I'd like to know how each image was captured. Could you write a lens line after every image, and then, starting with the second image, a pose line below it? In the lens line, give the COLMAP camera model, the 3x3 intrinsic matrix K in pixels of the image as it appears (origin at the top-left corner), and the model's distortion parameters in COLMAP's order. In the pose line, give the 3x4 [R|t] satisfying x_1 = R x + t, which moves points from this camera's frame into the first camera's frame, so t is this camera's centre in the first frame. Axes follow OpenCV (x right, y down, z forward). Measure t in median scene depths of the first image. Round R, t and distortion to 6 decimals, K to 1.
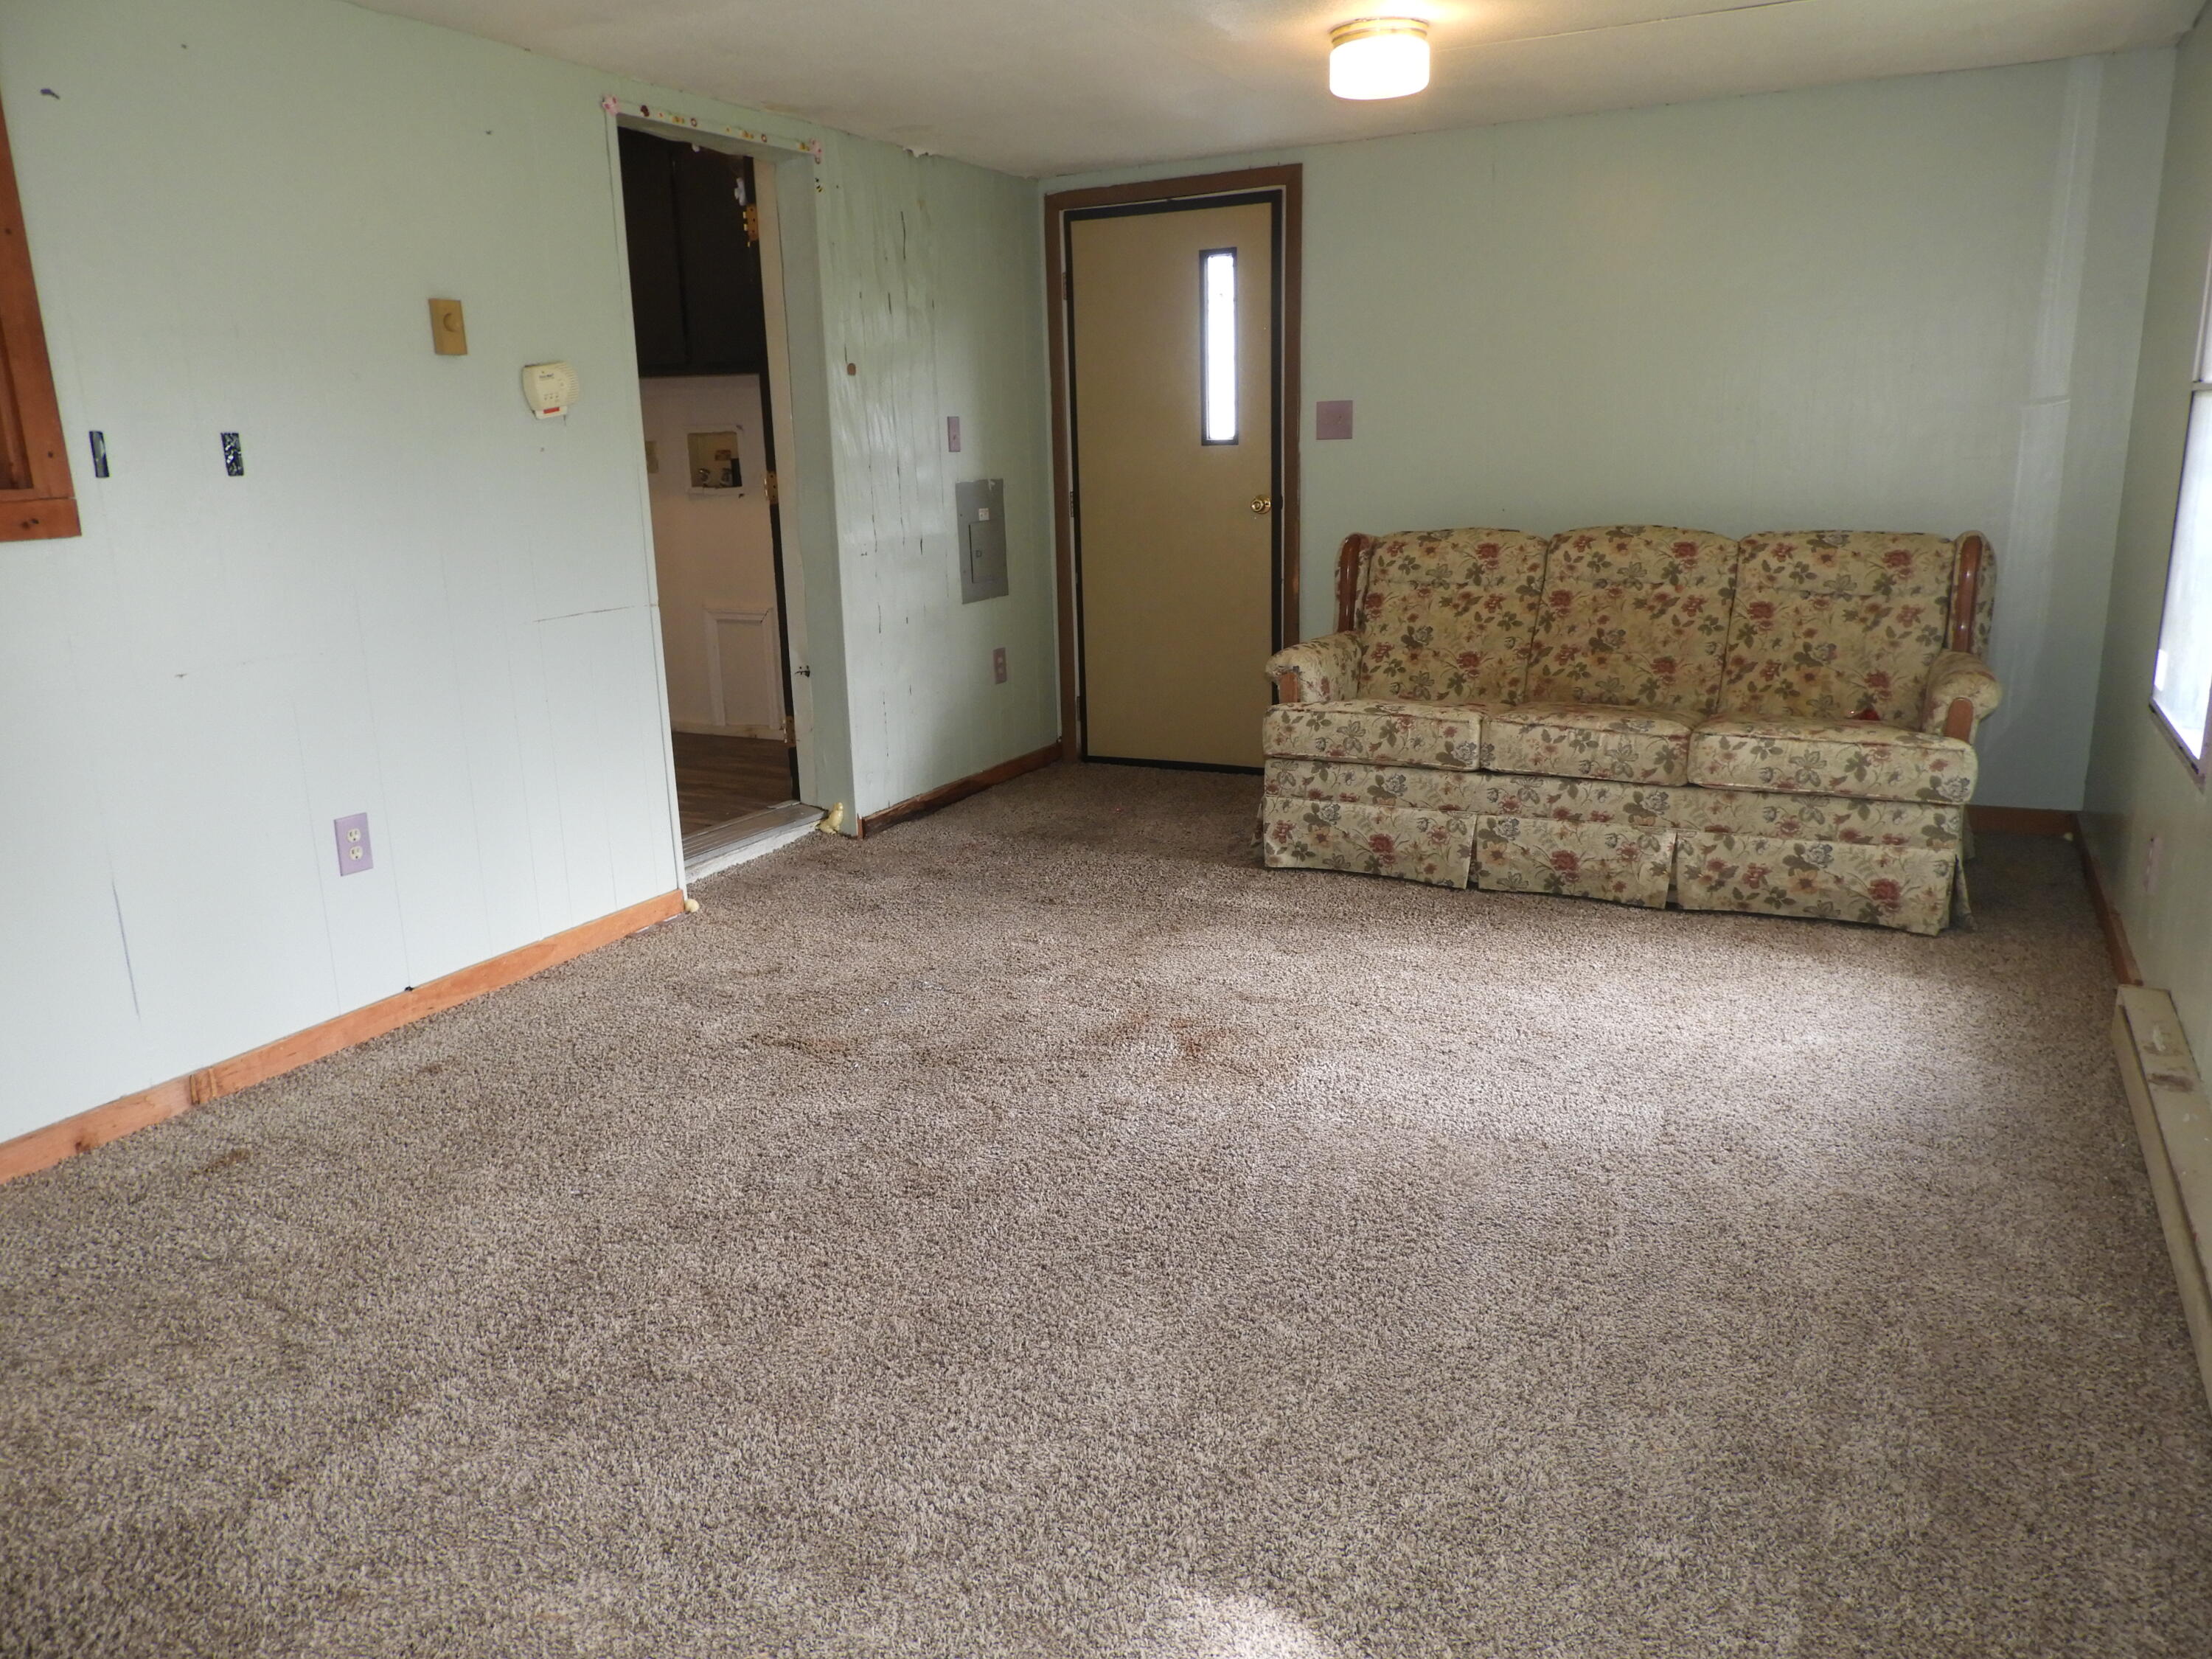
lens RADIAL K [[1568.5, 0, 1120.5], [0, 1568.5, 831.3], [0, 0, 1]] dist [0.008132, -0.000676]
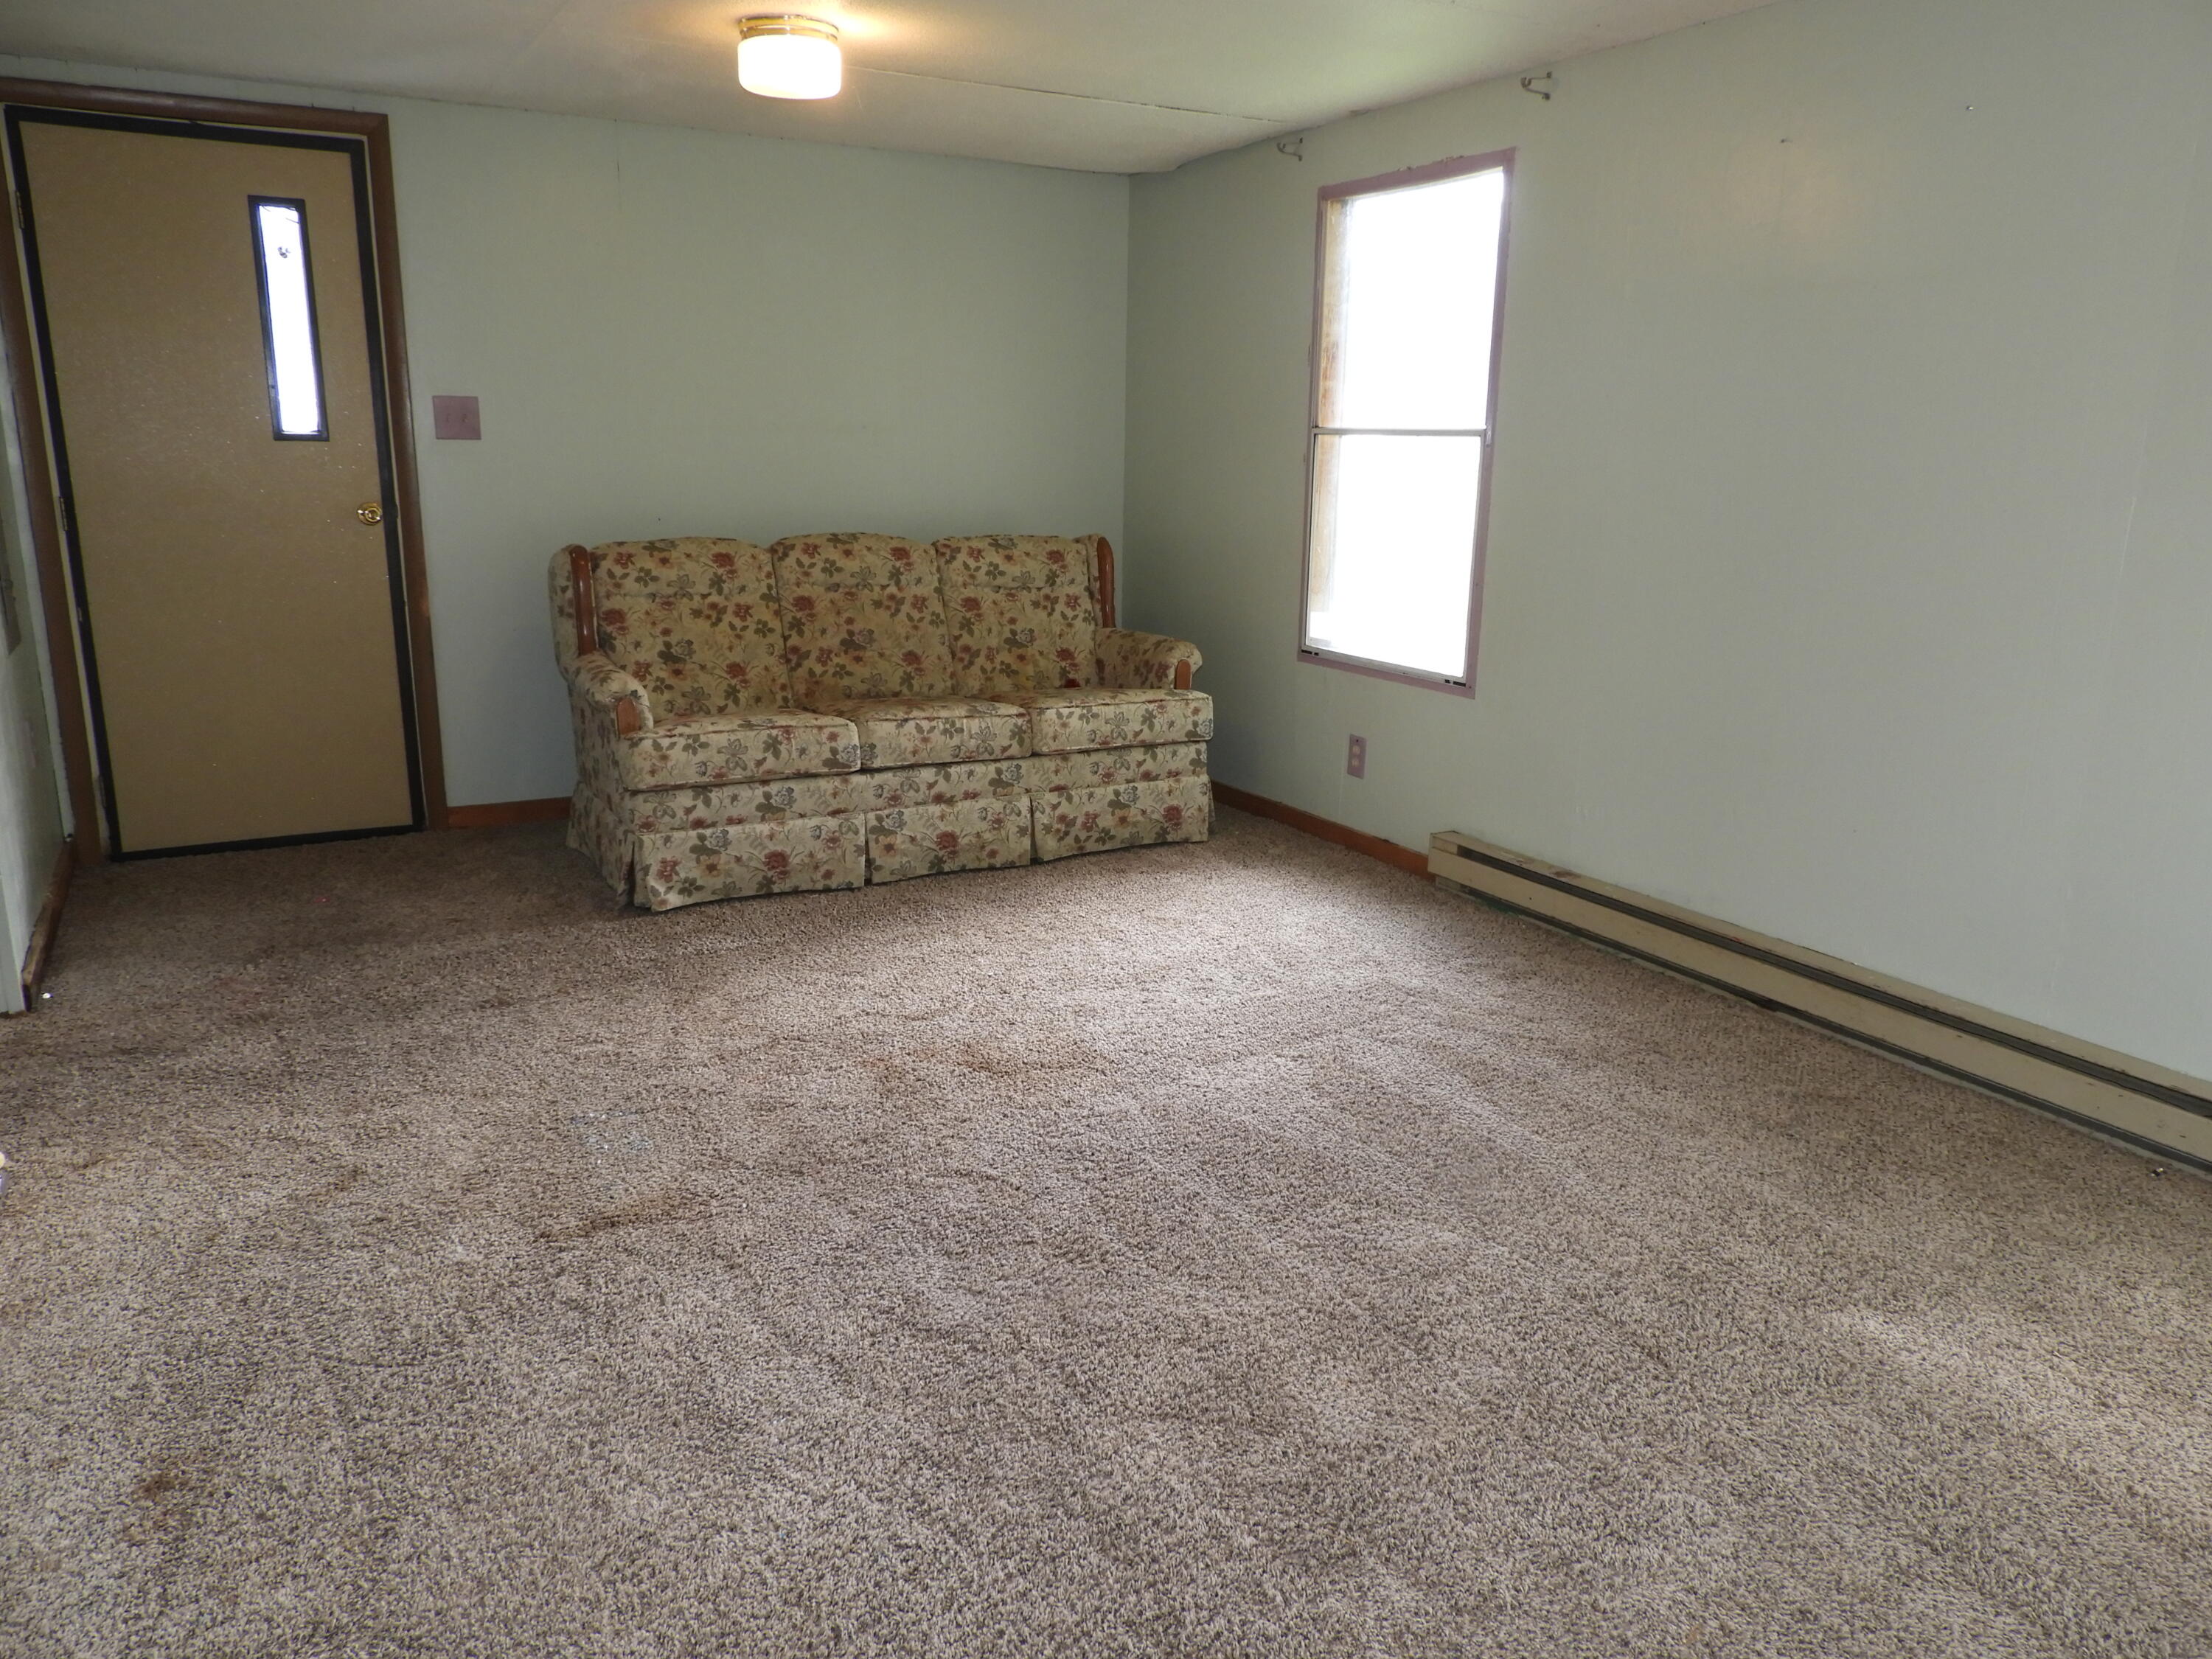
lens RADIAL K [[1568.5, 0, 1120.4], [0, 1568.5, 823.5], [0, 0, 1]] dist [0.008132, -0.000676]
pose [[0.554411, -0.162852, 0.816154, -0.510524], [0.172178, 0.981896, 0.078963, -0.055131], [-0.814238, 0.096746, 0.572413, 0.267723]]
